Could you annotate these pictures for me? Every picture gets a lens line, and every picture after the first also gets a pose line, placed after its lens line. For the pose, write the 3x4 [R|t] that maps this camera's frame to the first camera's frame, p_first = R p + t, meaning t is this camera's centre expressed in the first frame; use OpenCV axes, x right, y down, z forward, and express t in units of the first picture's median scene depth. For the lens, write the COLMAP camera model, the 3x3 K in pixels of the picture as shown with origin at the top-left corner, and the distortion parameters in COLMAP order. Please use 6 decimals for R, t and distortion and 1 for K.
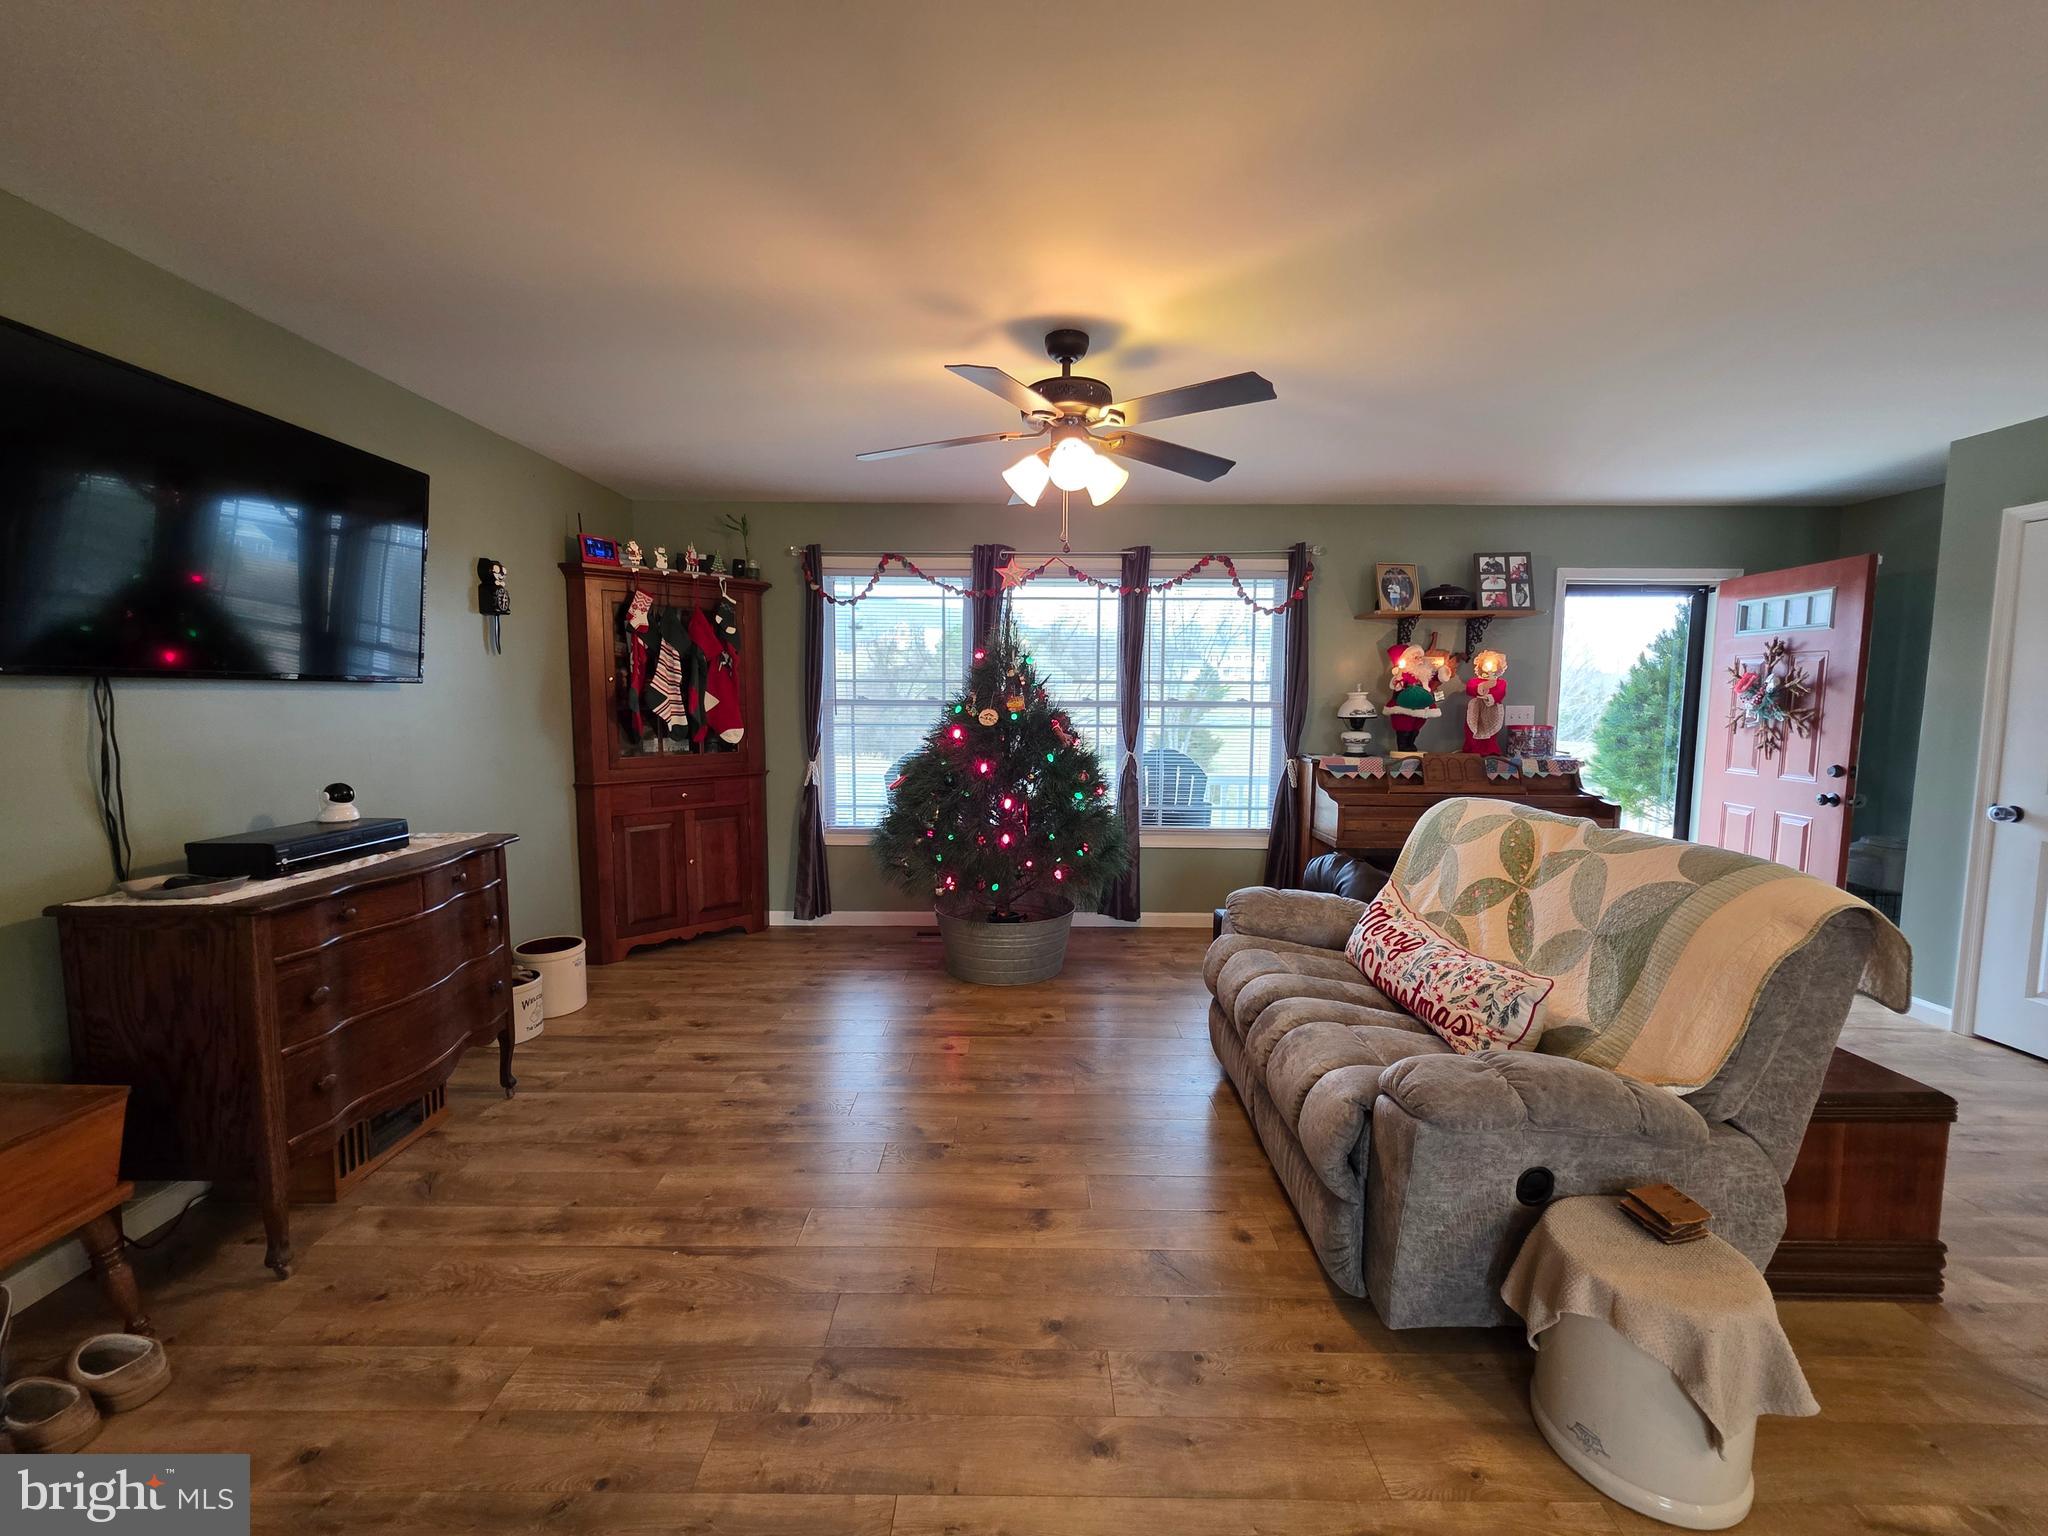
lens RADIAL K [[815.4, 0, 1022.4], [0, 815.4, 766.2], [0, 0, 1]] dist [0.002899, -0.000047]
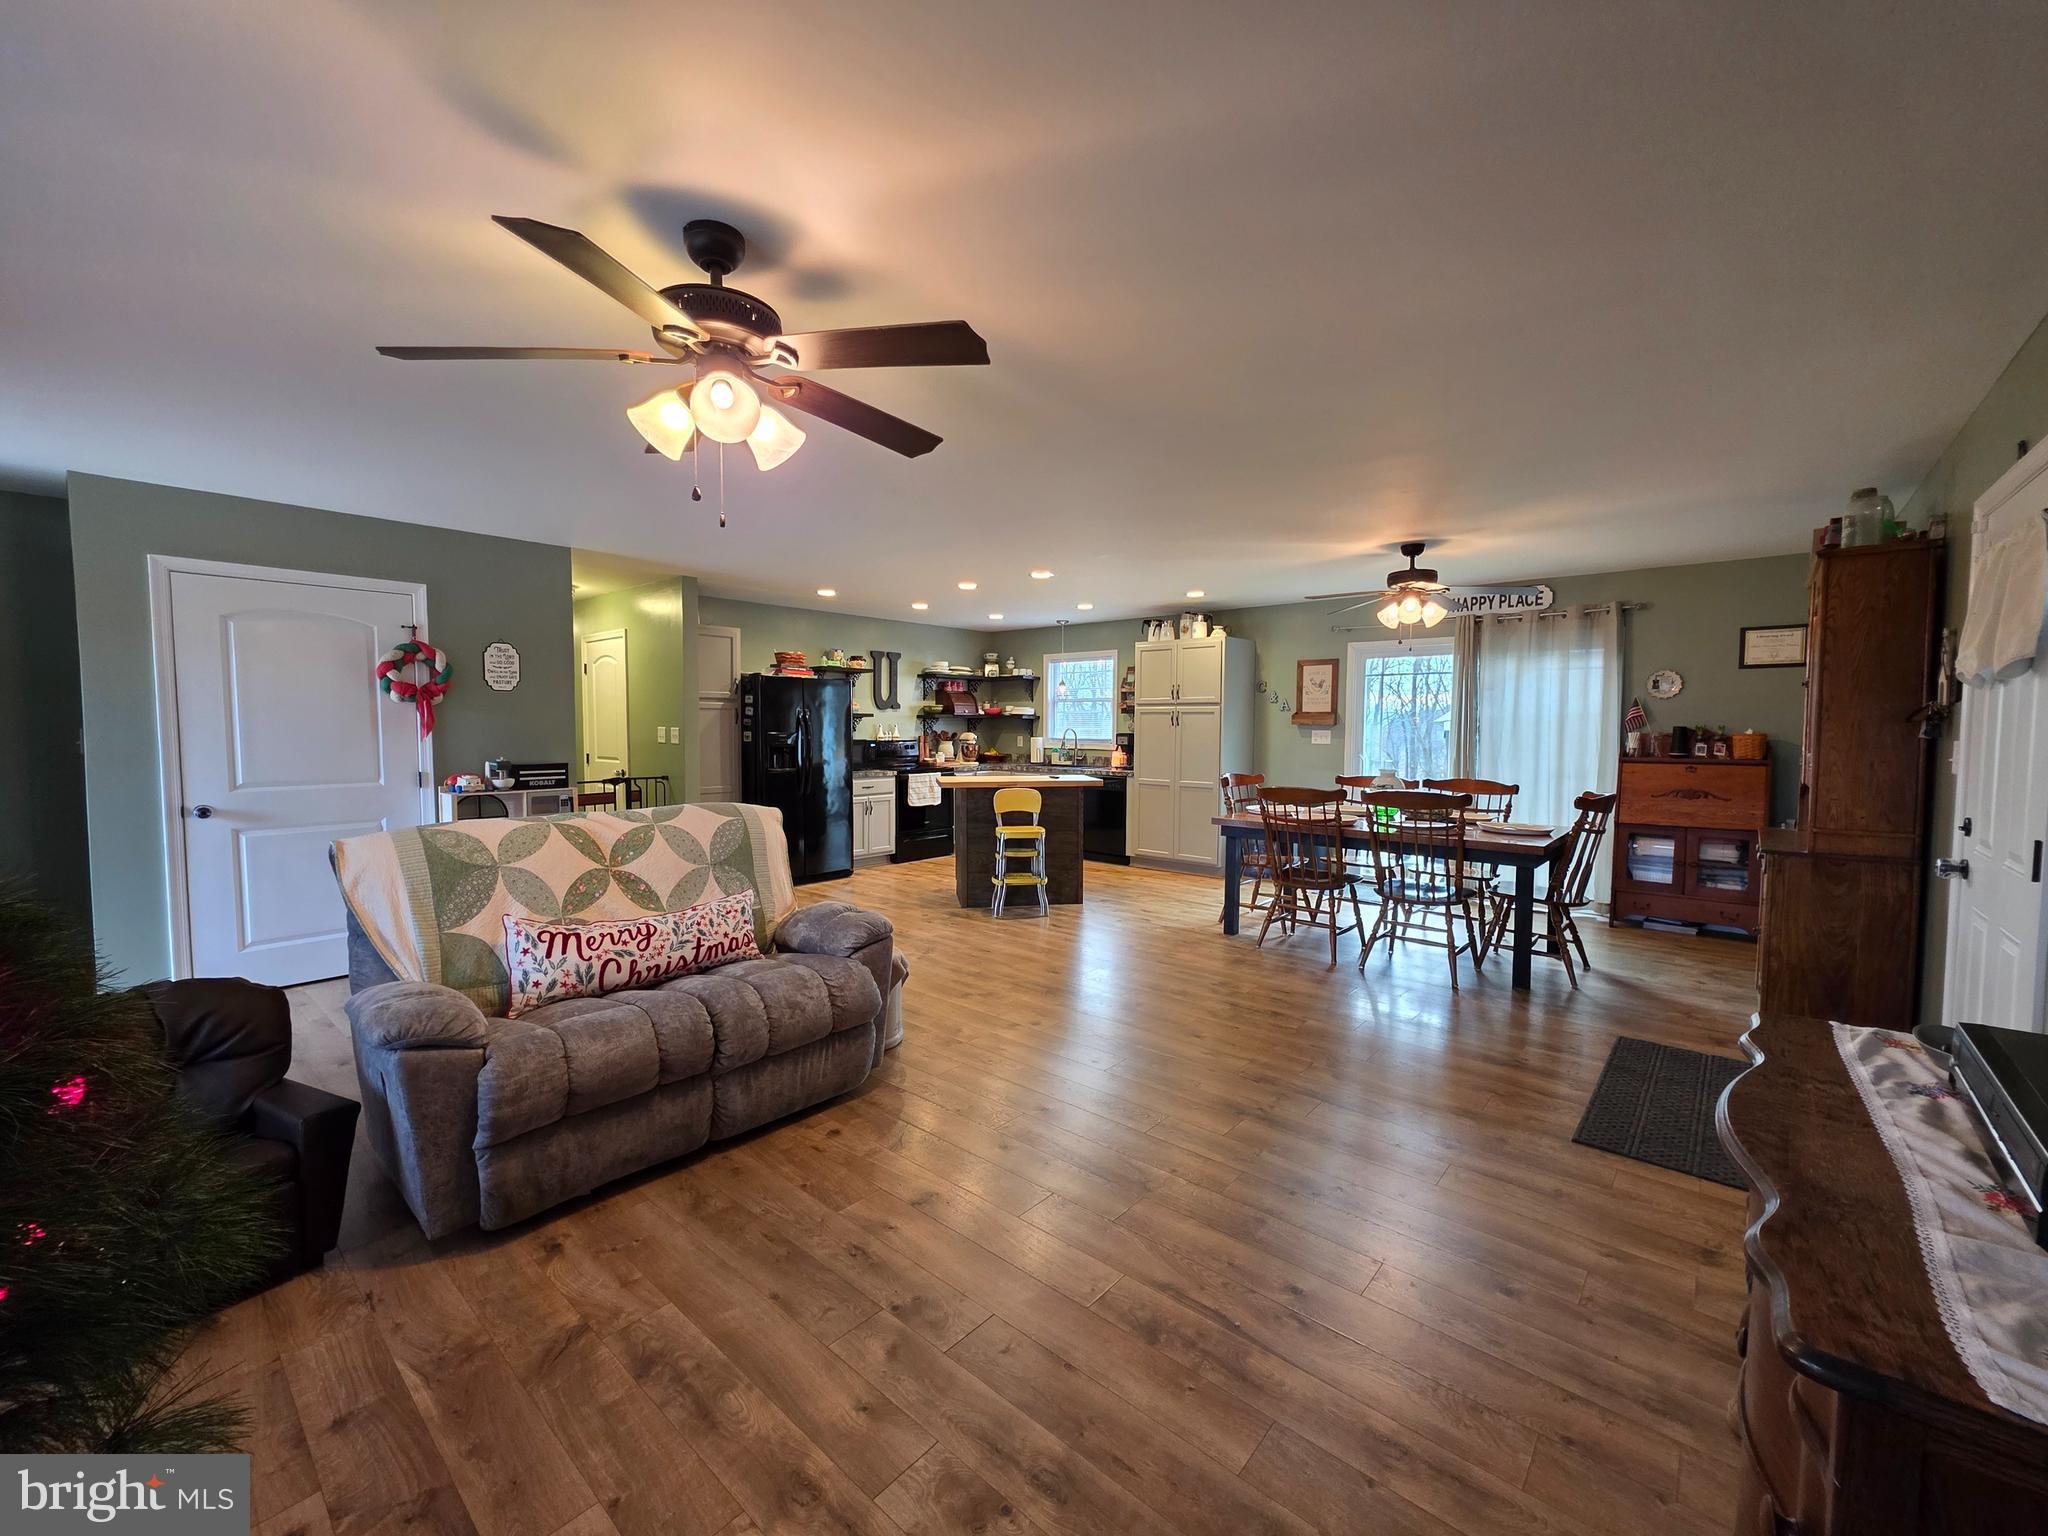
lens RADIAL K [[819.4, 0, 1023.7], [0, 819.4, 768.5], [0, 0, 1]] dist [0.002867, 0.000065]
pose [[-0.754025, -0.043060, 0.655433, -0.380892], [0.050290, 0.991135, 0.122970, -0.070675], [-0.654917, 0.125684, -0.745176, 0.818917]]
